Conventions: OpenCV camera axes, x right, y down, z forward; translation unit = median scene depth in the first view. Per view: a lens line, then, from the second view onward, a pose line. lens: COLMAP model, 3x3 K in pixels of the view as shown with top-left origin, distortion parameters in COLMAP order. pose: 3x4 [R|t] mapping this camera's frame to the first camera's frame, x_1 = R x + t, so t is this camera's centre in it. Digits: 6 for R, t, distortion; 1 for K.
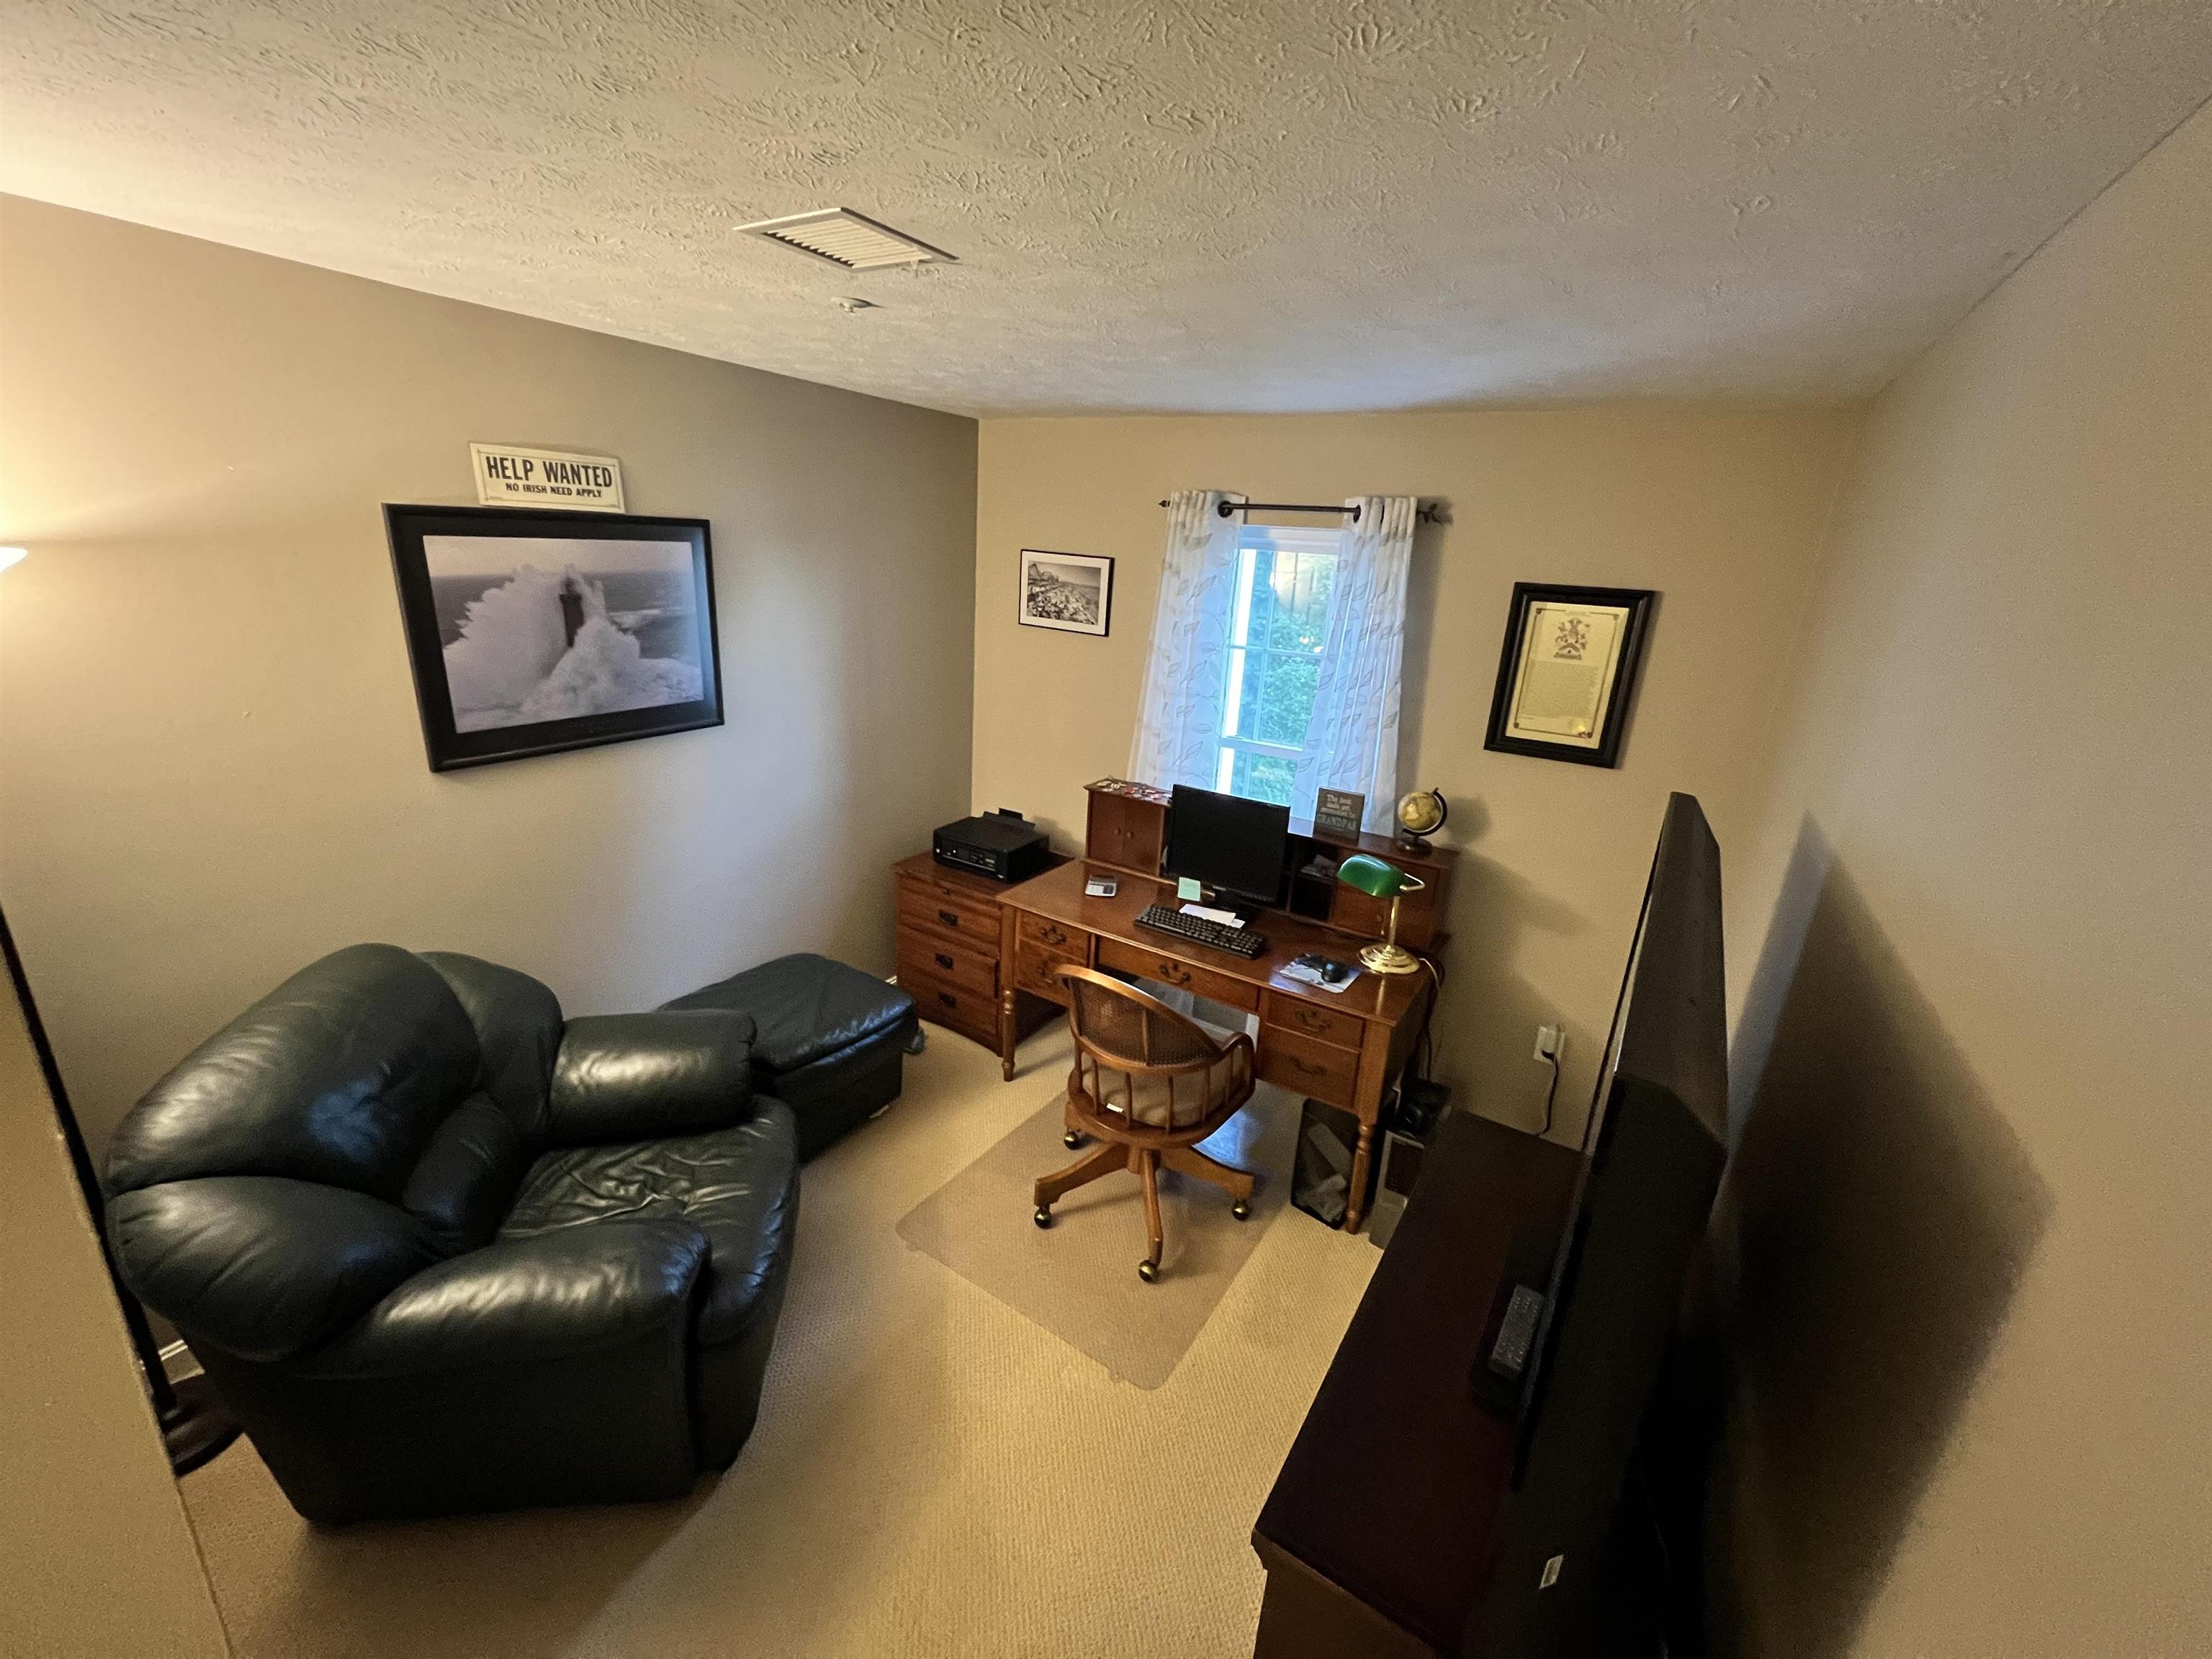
lens RADIAL K [[885.4, 0, 1104.1], [0, 885.4, 825.3], [0, 0, 1]] dist [-0.003029, 0.000663]
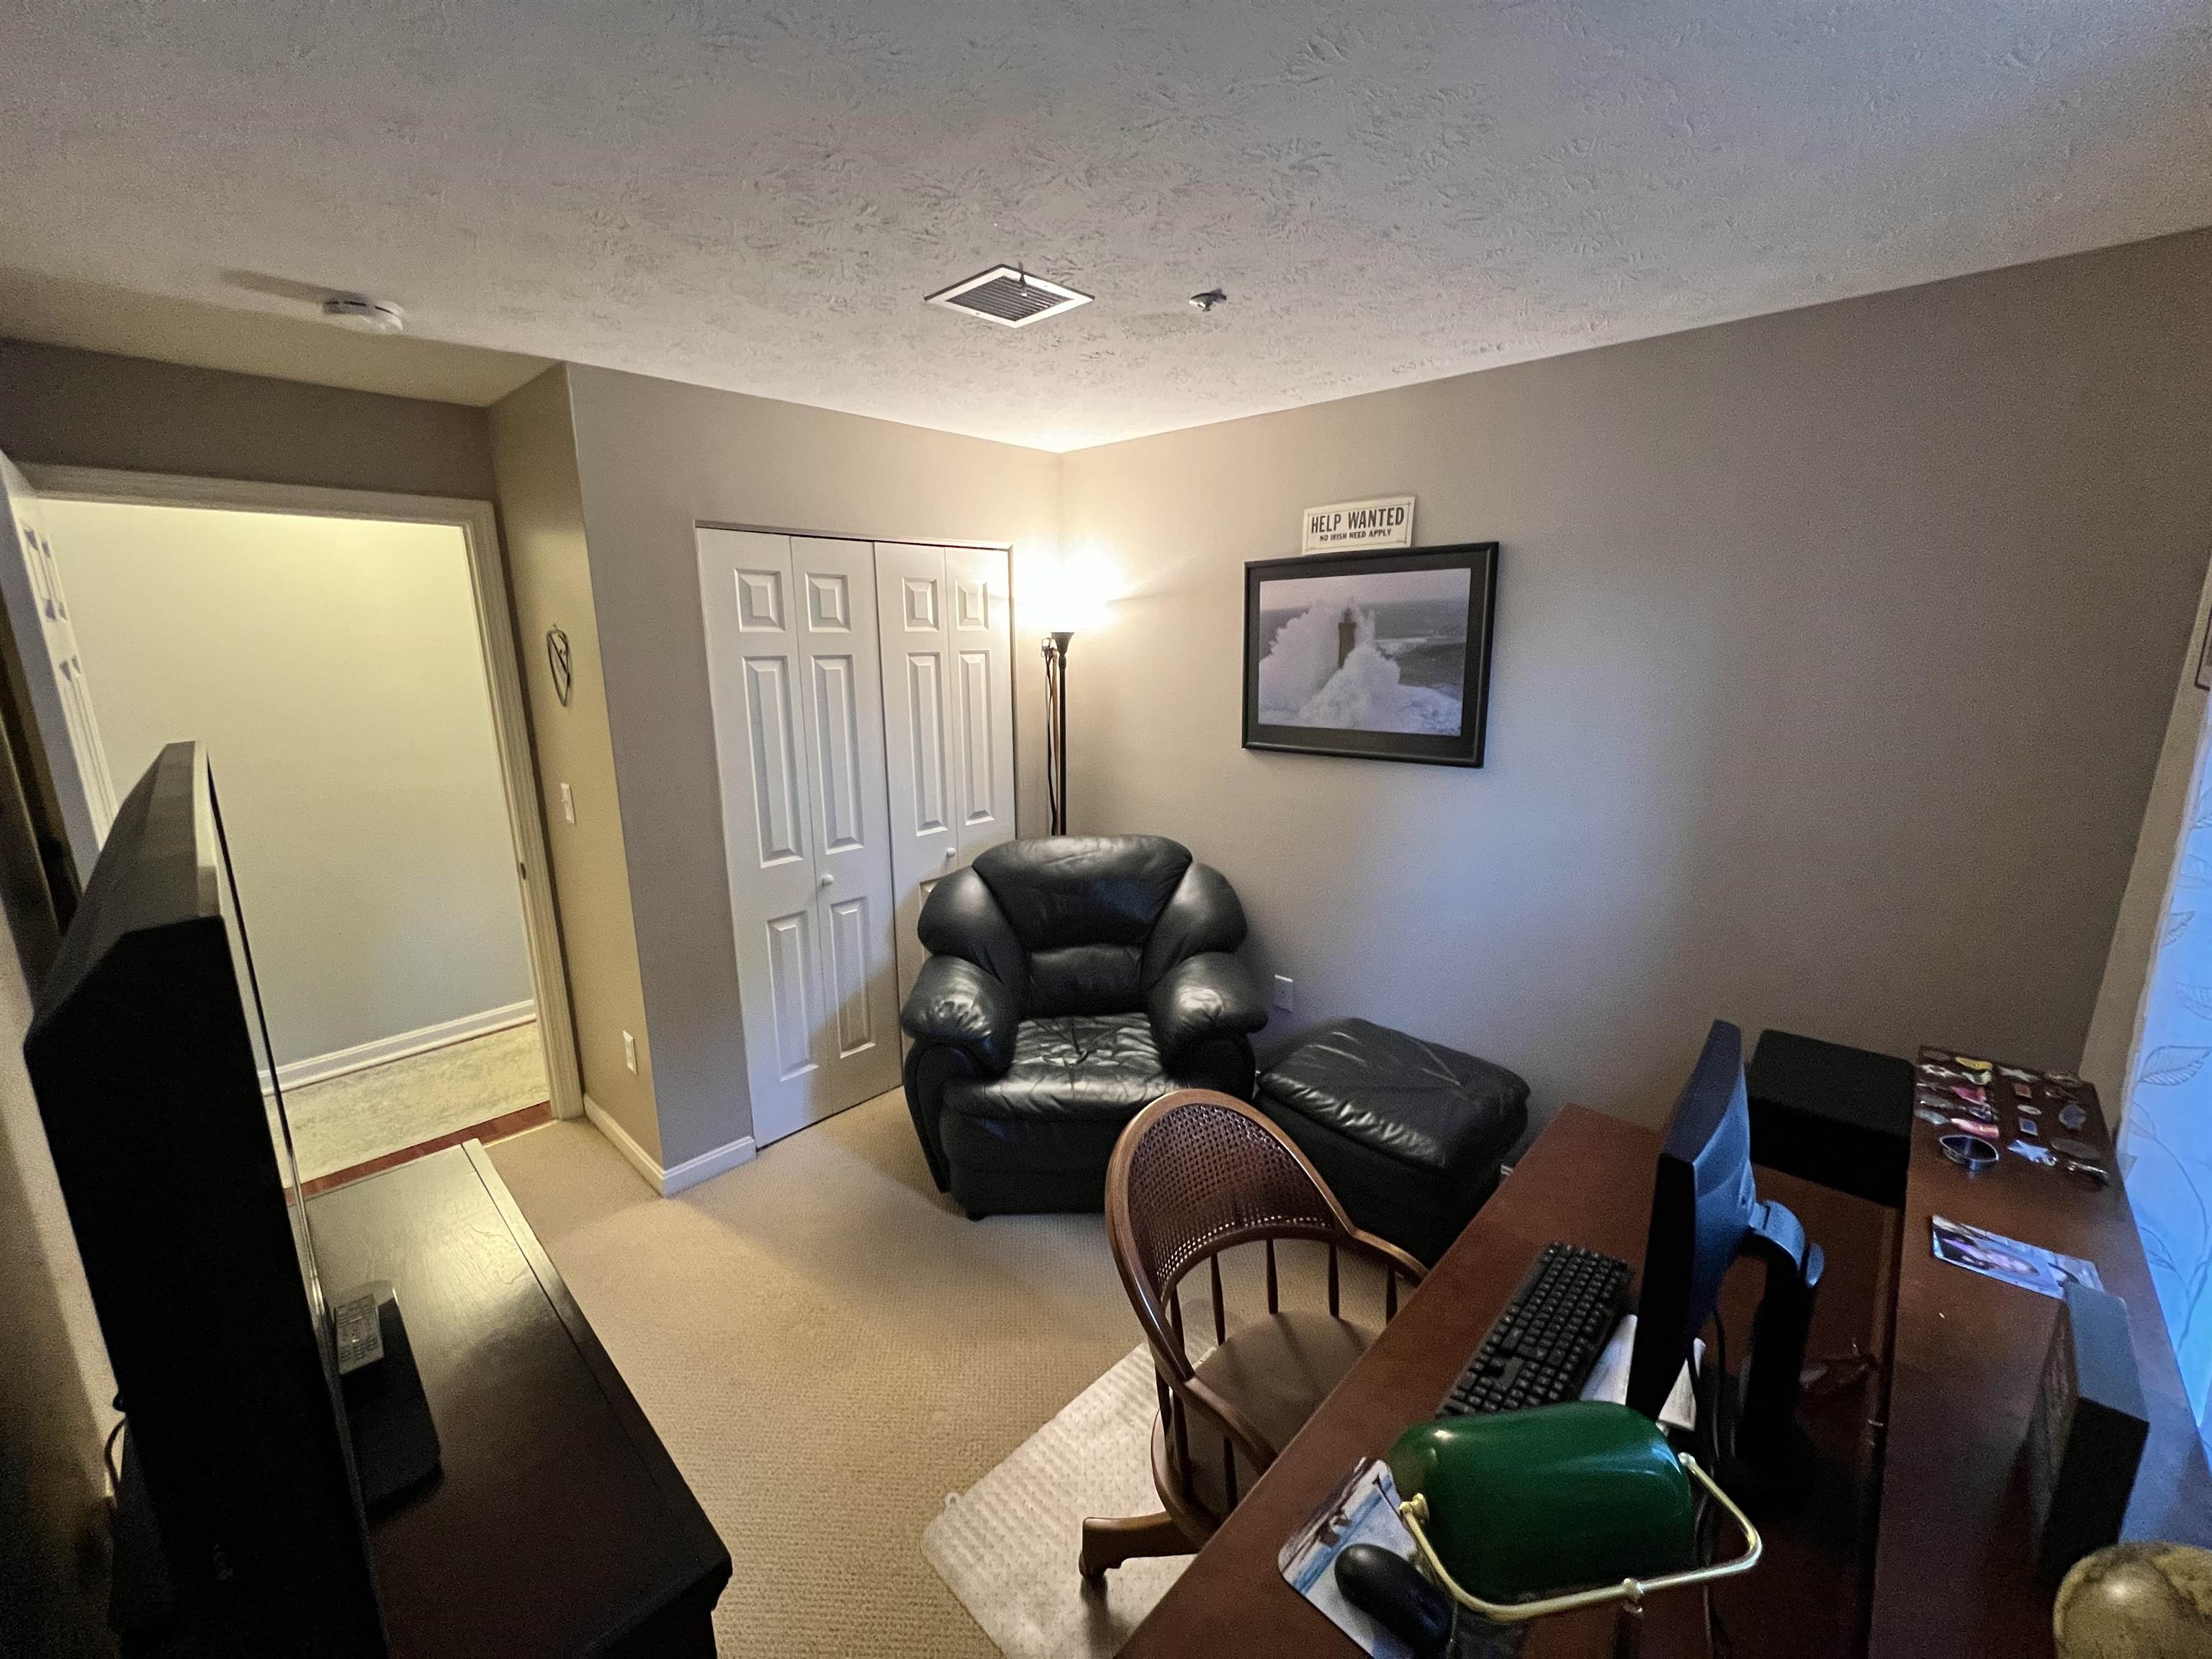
lens RADIAL K [[885.4, 0, 1104.1], [0, 885.4, 825.3], [0, 0, 1]] dist [-0.003029, 0.000663]
pose [[-0.191567, 0.154568, -0.969232, 0.631873], [-0.298883, 0.931432, 0.207614, -0.160679], [0.934864, 0.329459, -0.132234, 0.951318]]
